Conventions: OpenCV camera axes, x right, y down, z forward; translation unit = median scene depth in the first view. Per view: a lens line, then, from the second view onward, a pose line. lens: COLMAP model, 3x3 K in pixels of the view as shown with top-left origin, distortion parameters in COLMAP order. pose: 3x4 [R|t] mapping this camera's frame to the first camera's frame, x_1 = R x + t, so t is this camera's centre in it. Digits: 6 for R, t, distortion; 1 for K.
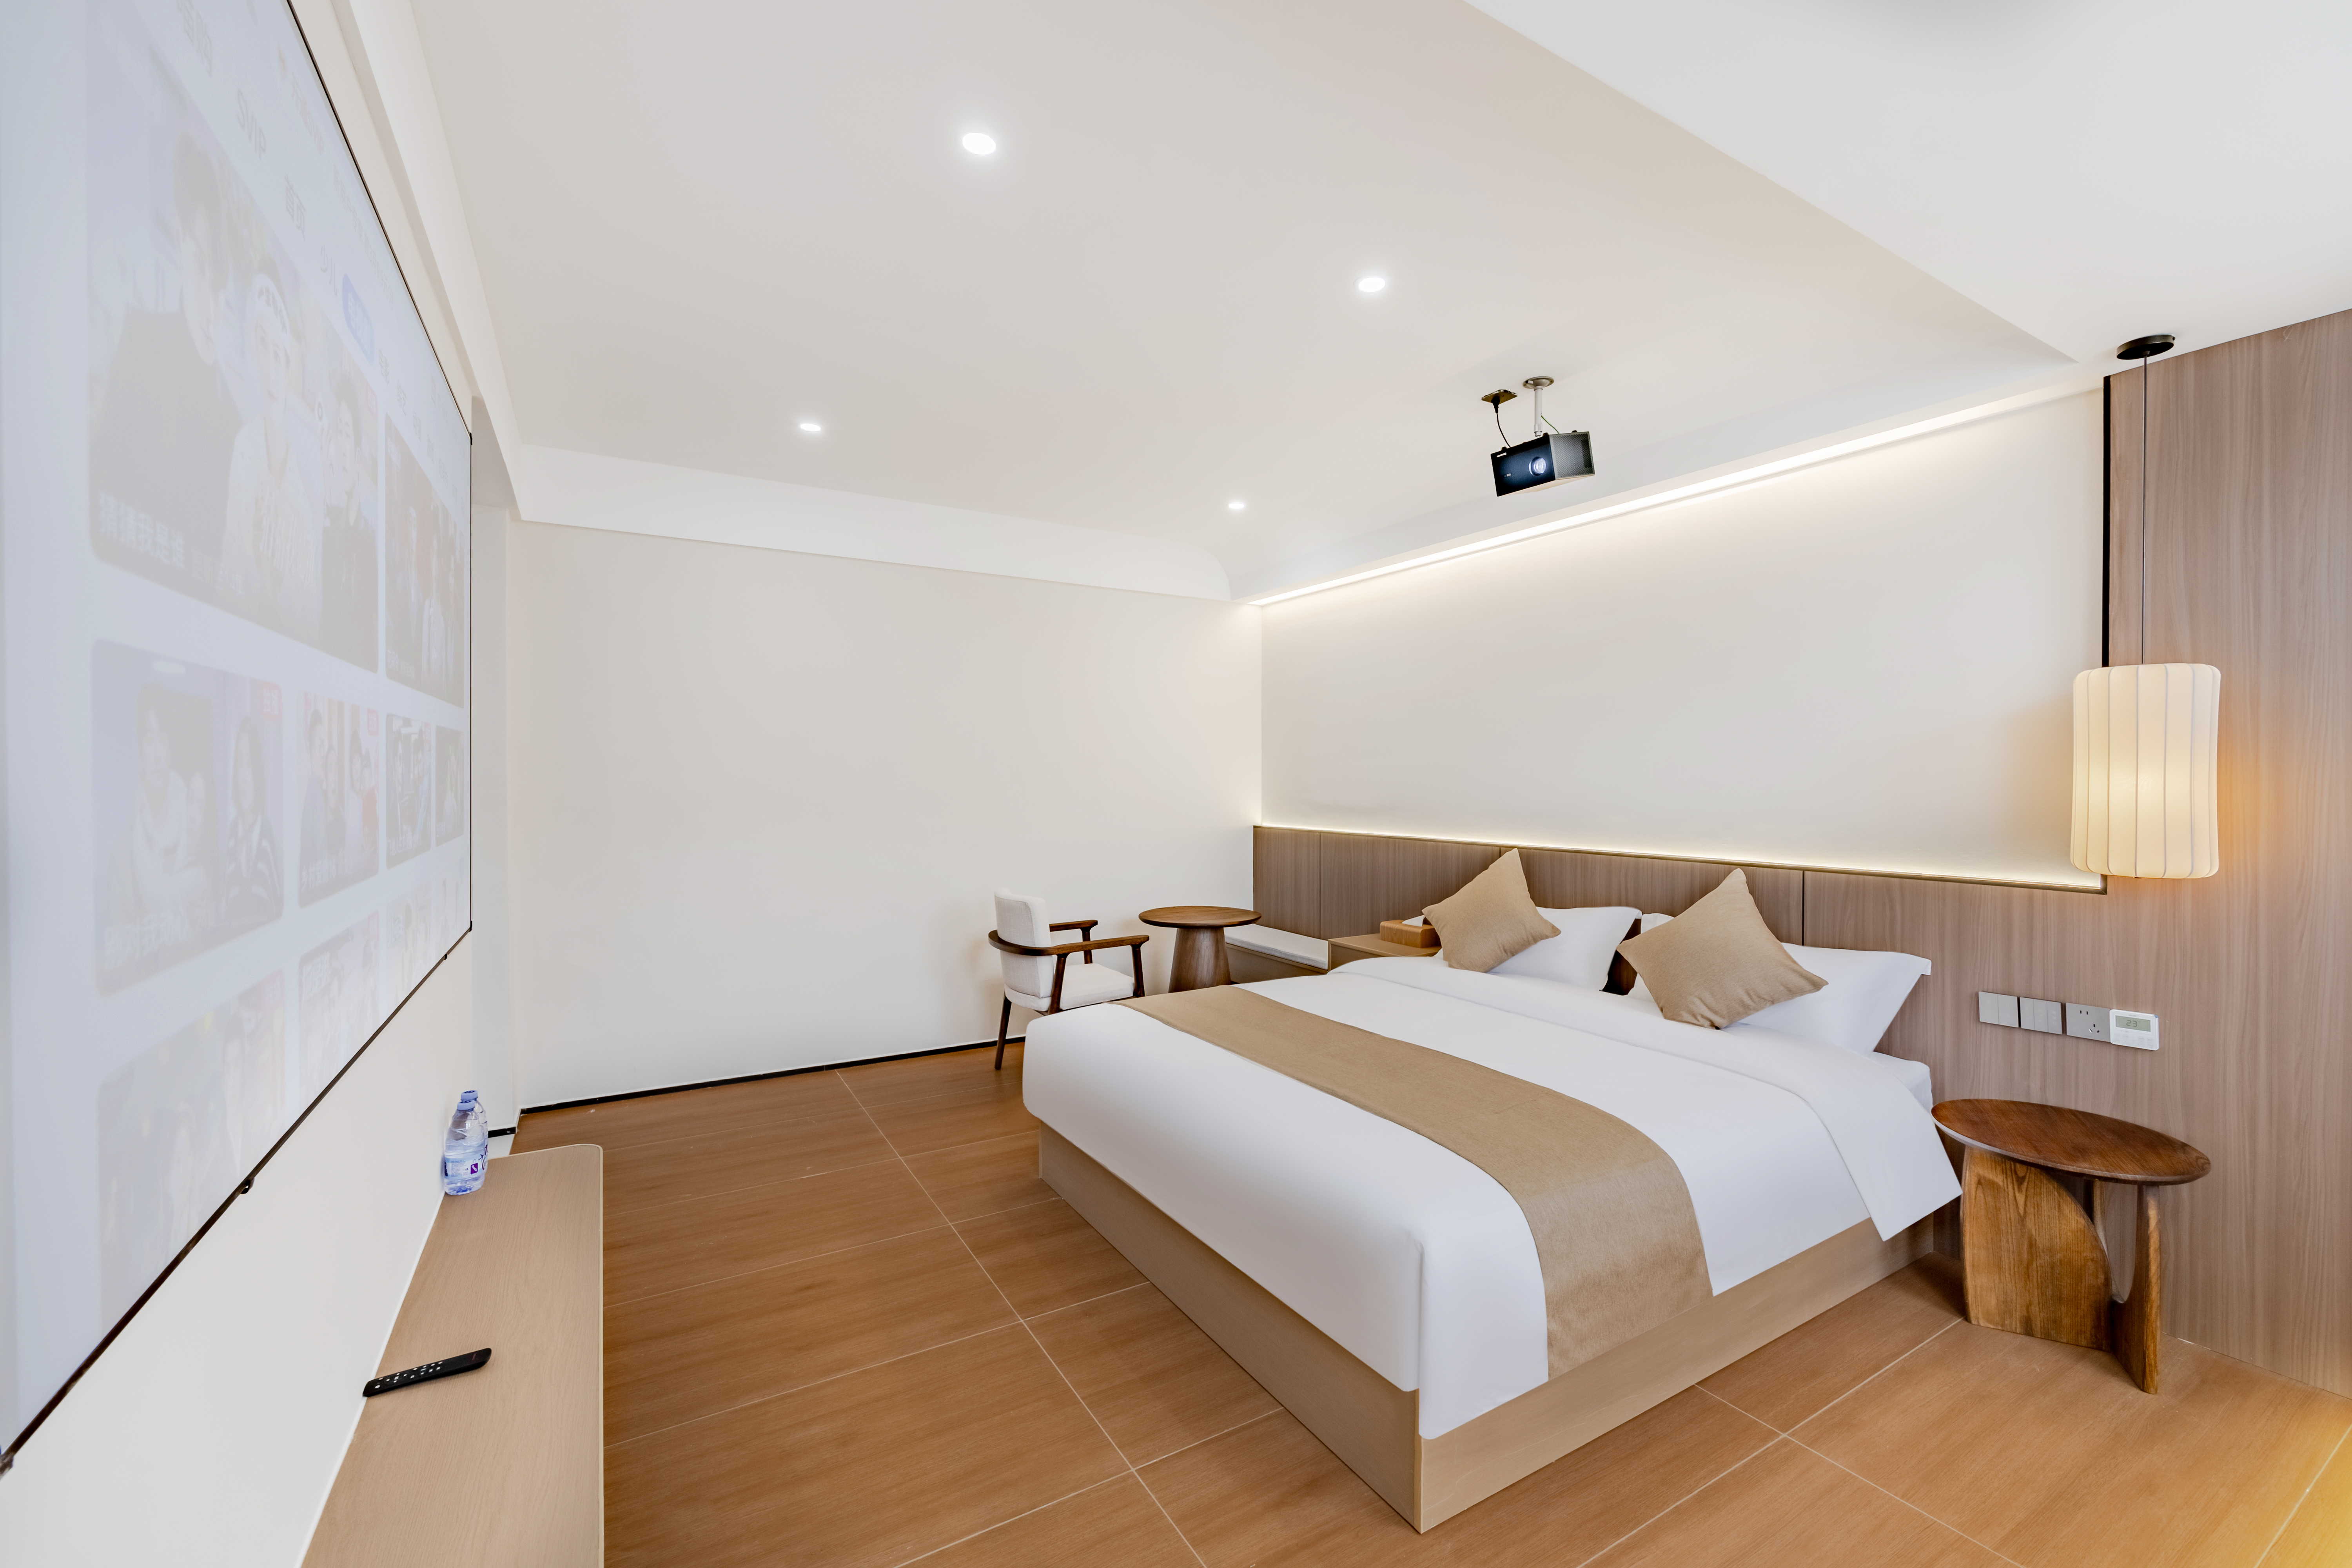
lens RADIAL K [[948.2, 0, 1212.1], [0, 948.2, 787.4], [0, 0, 1]] dist [0.001121, -0.001652]
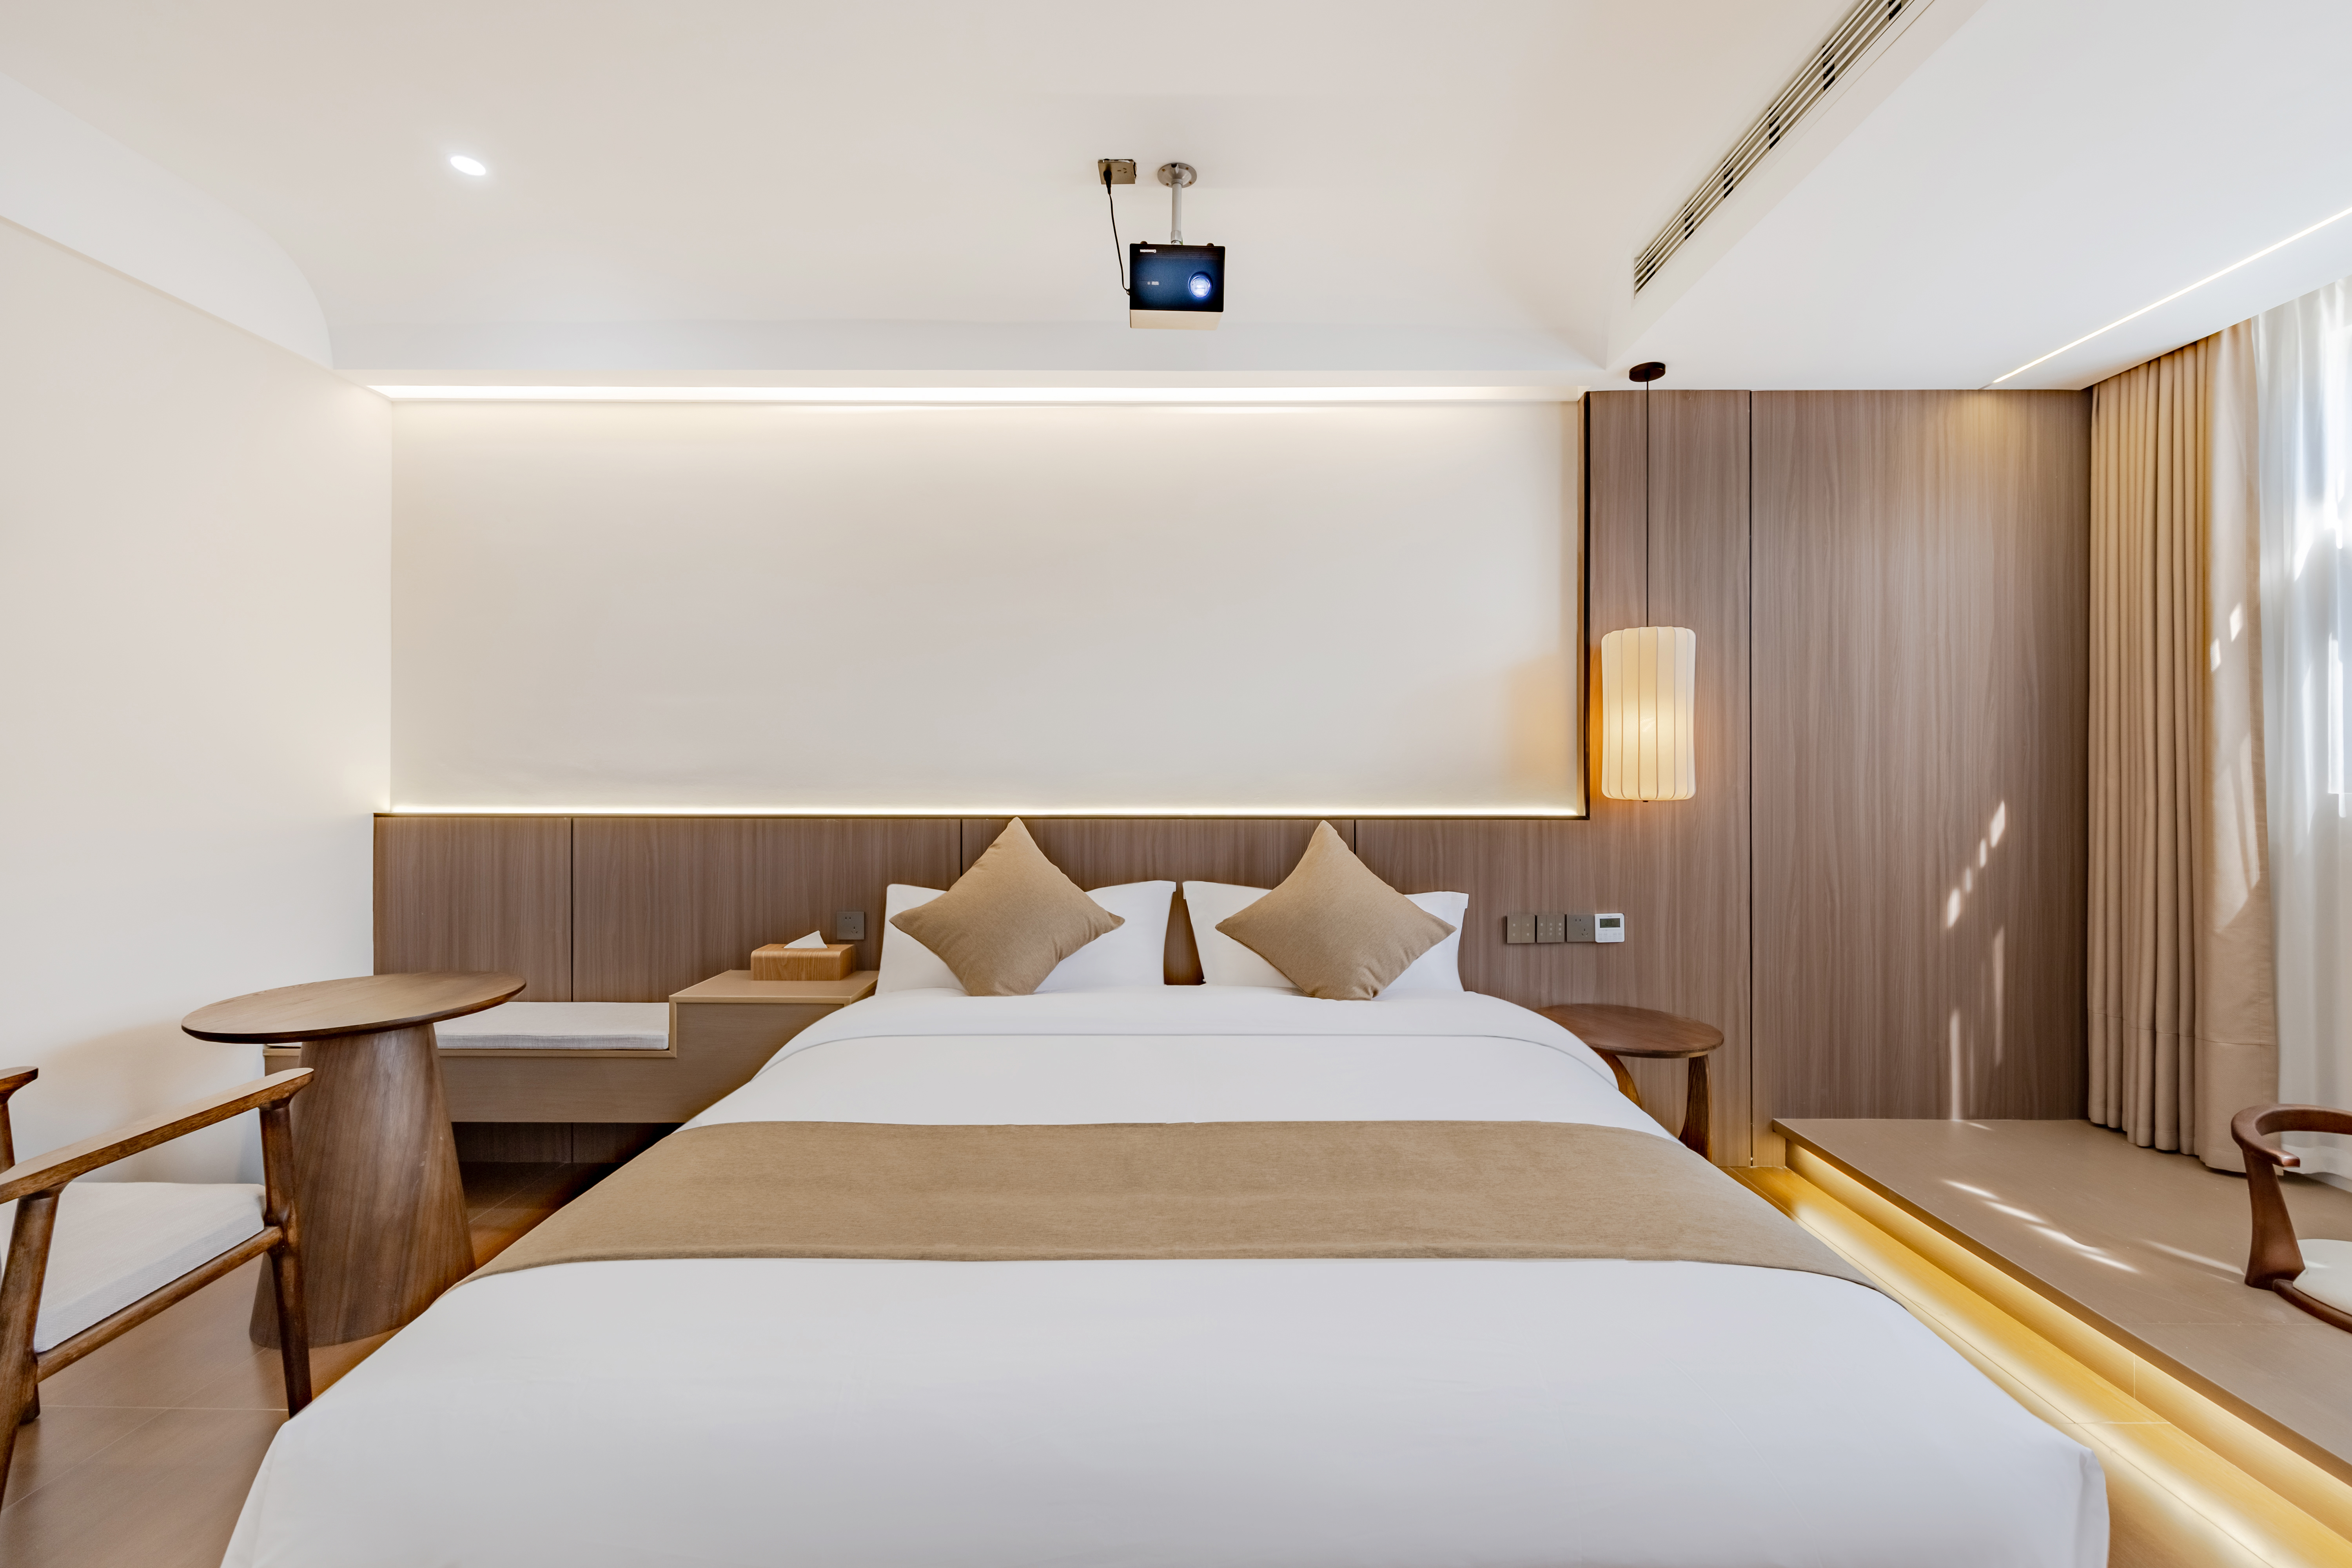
lens RADIAL K [[948.2, 0, 1180.5], [0, 948.2, 774.7], [0, 0, 1]] dist [0.001121, -0.001652]
pose [[0.542372, -0.001696, 0.840136, -0.282688], [0.007409, 0.999969, -0.002765, 0.043286], [-0.840105, 0.007724, 0.542368, 0.614551]]
